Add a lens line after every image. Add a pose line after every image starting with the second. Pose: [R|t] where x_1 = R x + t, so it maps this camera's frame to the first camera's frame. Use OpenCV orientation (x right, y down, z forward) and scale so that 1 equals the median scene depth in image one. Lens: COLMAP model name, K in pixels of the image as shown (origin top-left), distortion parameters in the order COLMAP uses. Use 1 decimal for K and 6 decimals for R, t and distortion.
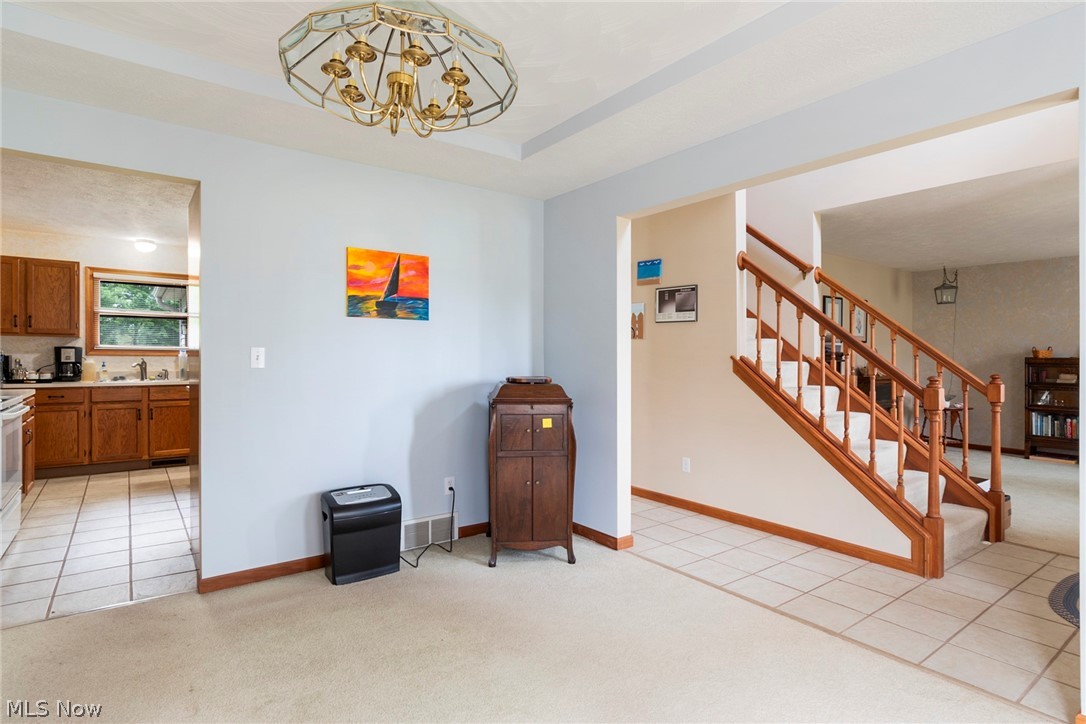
lens RADIAL K [[555.1, 0, 549.1], [0, 555.1, 360.2], [0, 0, 1]] dist [0.001367, 0.000260]
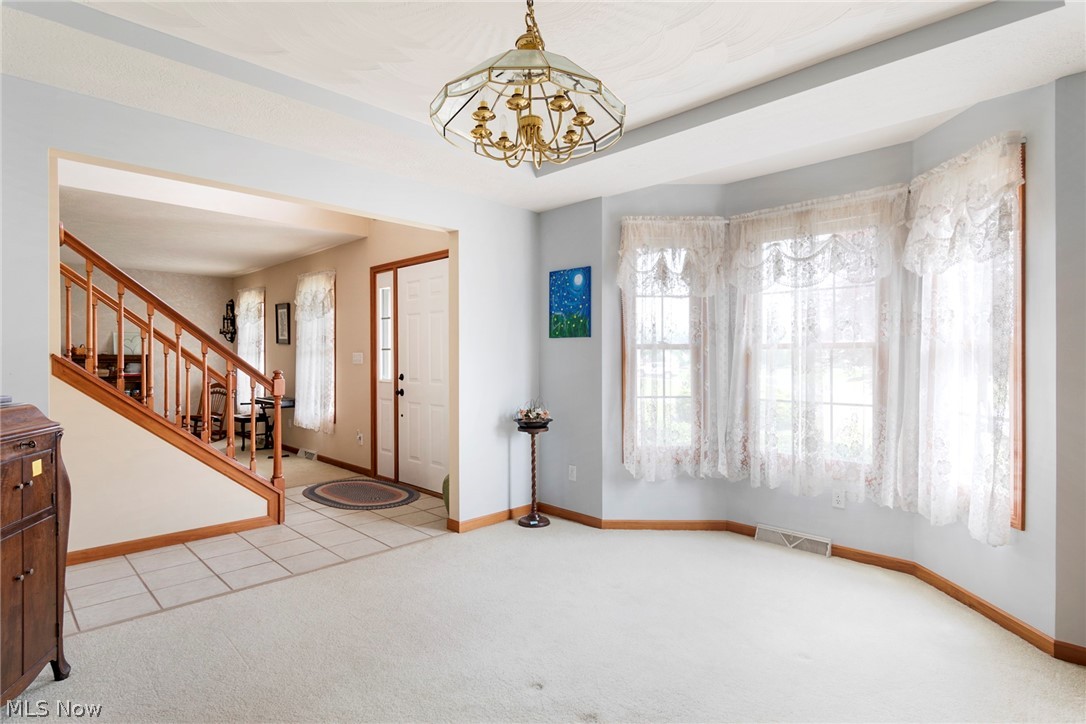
lens RADIAL K [[555.1, 0, 549.1], [0, 555.1, 360.2], [0, 0, 1]] dist [0.001367, 0.000260]
pose [[-0.148135, -0.010884, 0.988907, -0.685001], [-0.000071, 0.999940, 0.010994, -0.010362], [-0.988967, 0.001558, -0.148127, 0.543589]]
